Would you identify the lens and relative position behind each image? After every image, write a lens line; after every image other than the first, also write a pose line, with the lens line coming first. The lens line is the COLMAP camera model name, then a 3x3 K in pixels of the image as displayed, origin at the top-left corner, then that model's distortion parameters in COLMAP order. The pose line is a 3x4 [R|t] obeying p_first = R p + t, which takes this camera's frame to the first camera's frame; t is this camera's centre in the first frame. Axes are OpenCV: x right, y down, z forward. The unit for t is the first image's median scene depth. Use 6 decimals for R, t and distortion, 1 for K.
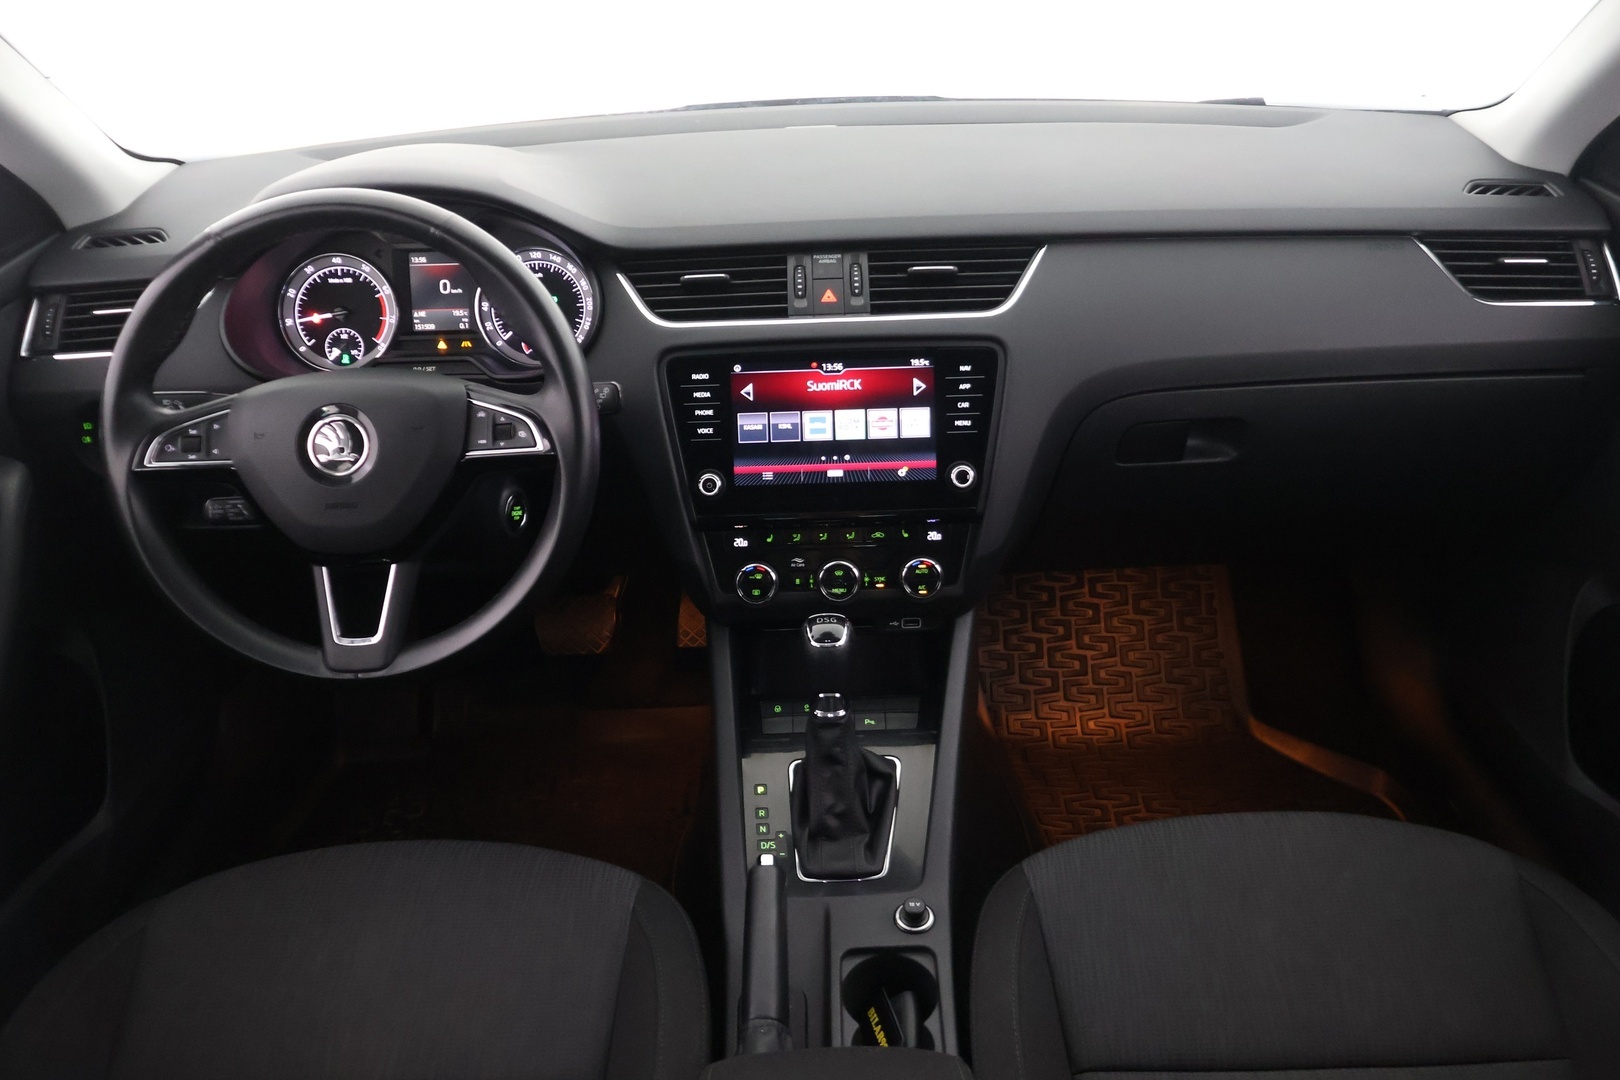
lens RADIAL K [[1352.4, 0, 817.7], [0, 1352.4, 534.1], [0, 0, 1]] dist [-0.006840, 0.002313]
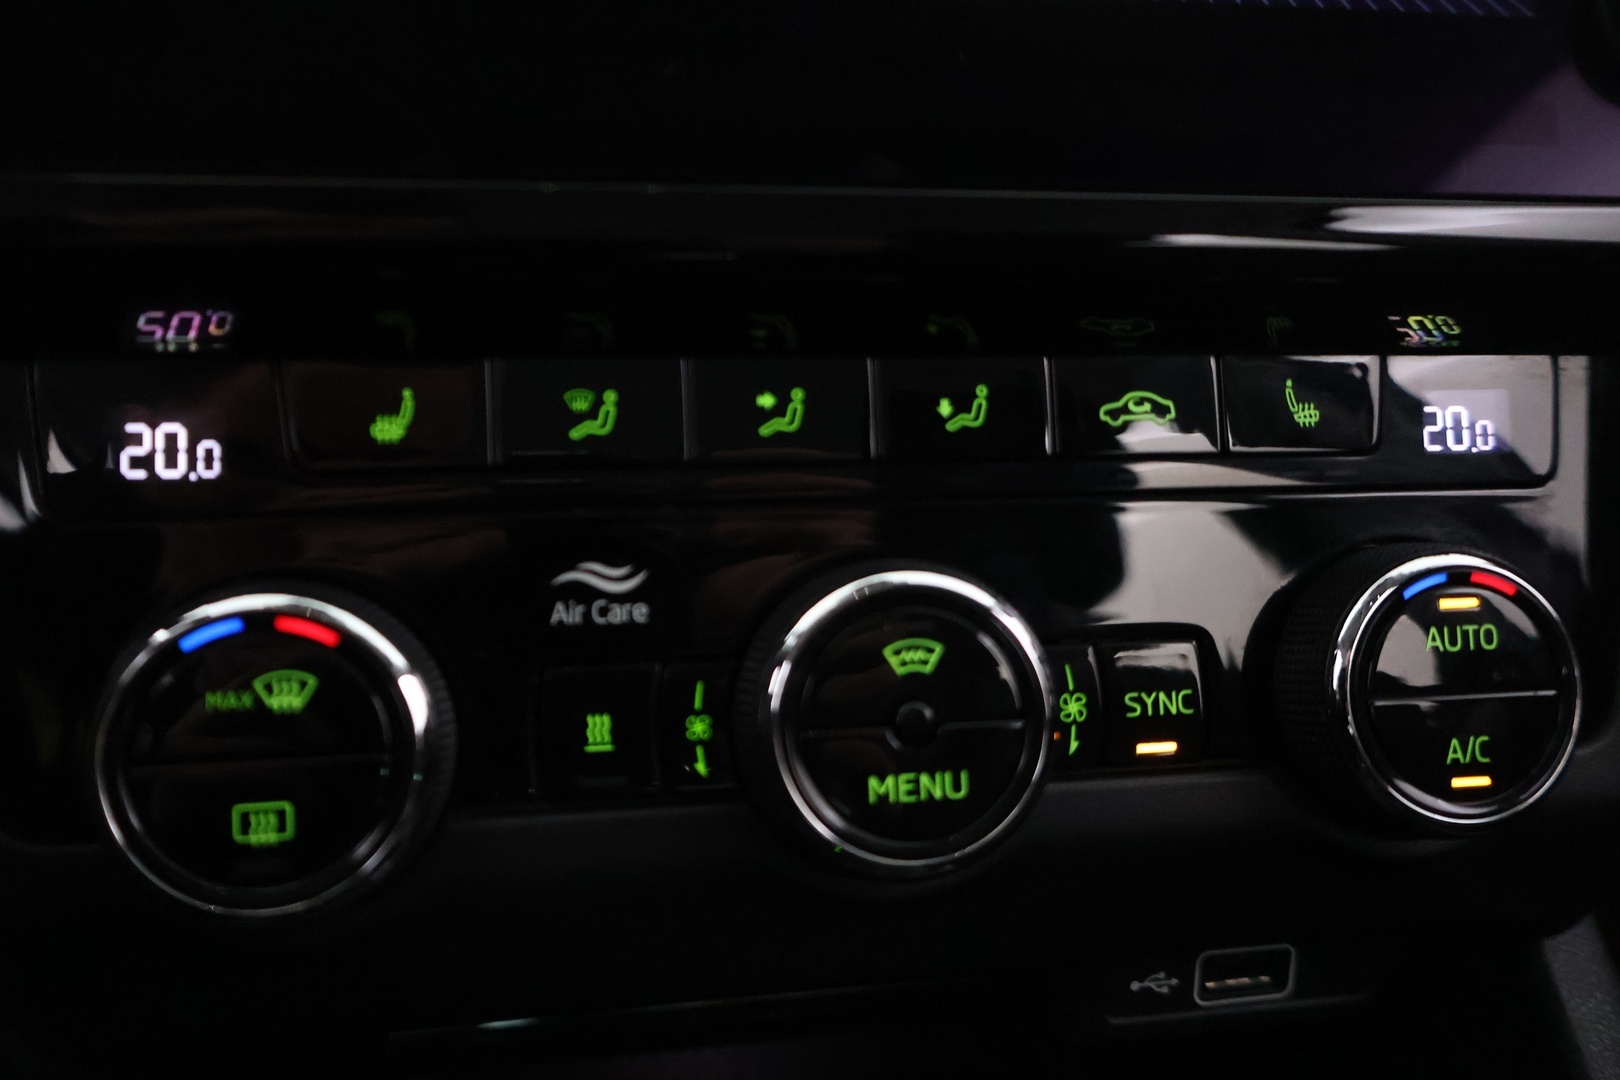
lens RADIAL K [[1352.4, 0, 817.7], [0, 1352.4, 534.1], [0, 0, 1]] dist [-0.006840, 0.002313]
pose [[0.981197, 0.005991, 0.192916, -0.019439], [0.027160, 0.985287, -0.168737, 0.038772], [-0.191088, 0.170804, 0.966598, 0.858818]]
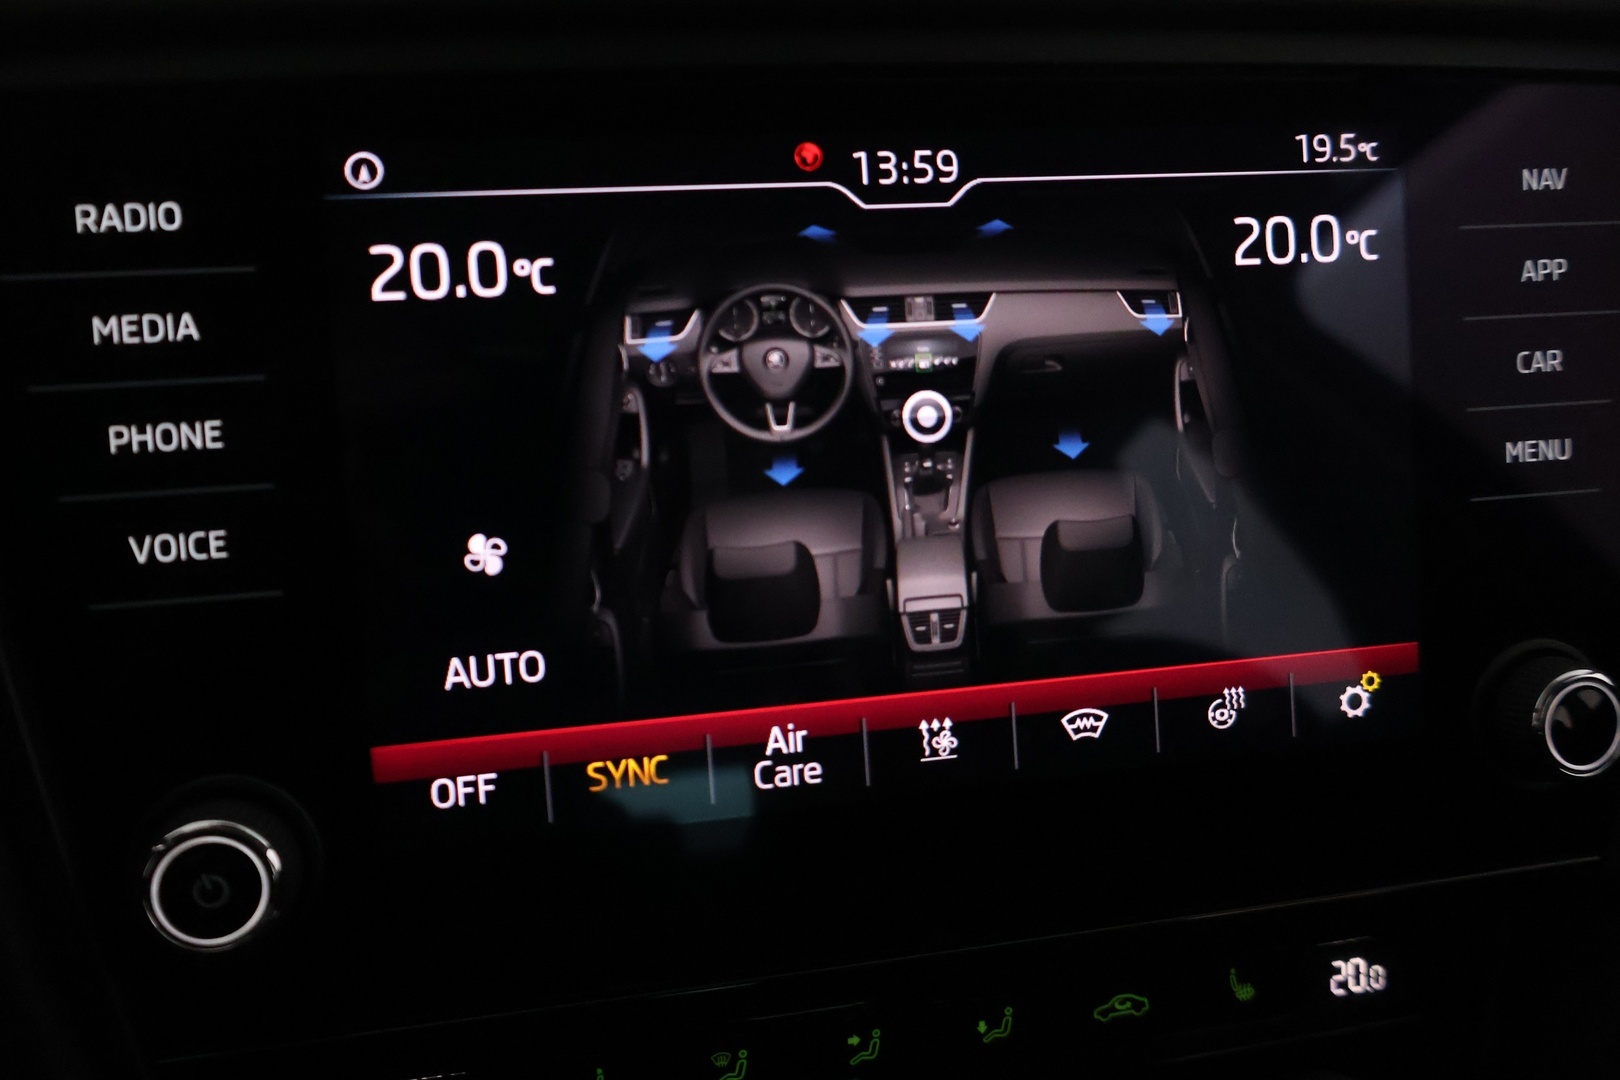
lens RADIAL K [[1340.8, 0, 810.0], [0, 1340.8, 540.0], [0, 0, 1]] dist [-0.005415, 0.002114]
pose [[0.976017, -0.045901, 0.212800, -0.041586], [0.050099, 0.998641, -0.014376, -0.069404], [-0.211851, 0.024692, 0.976990, 0.804994]]
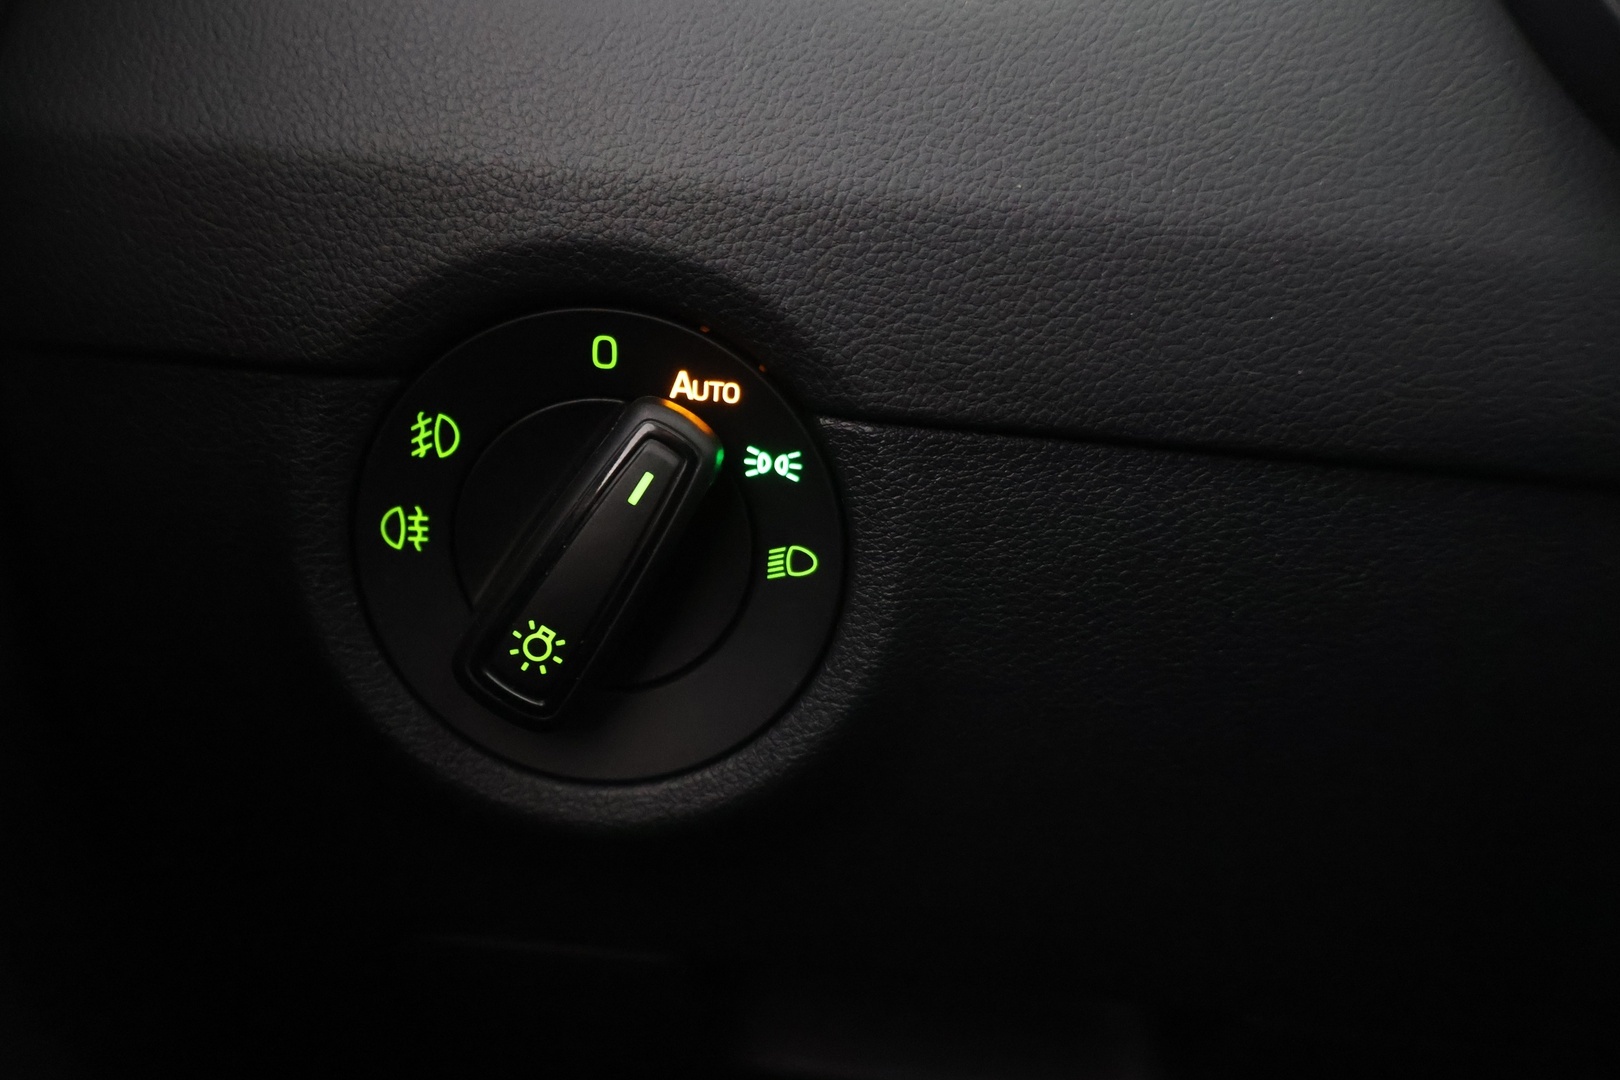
lens RADIAL K [[1352.4, 0, 817.7], [0, 1352.4, 534.1], [0, 0, 1]] dist [-0.006840, 0.002313]
pose [[0.990869, 0.119754, -0.061956, -0.486203], [-0.127840, 0.980476, -0.149414, -0.053042], [0.042854, 0.155970, 0.986832, 0.853512]]
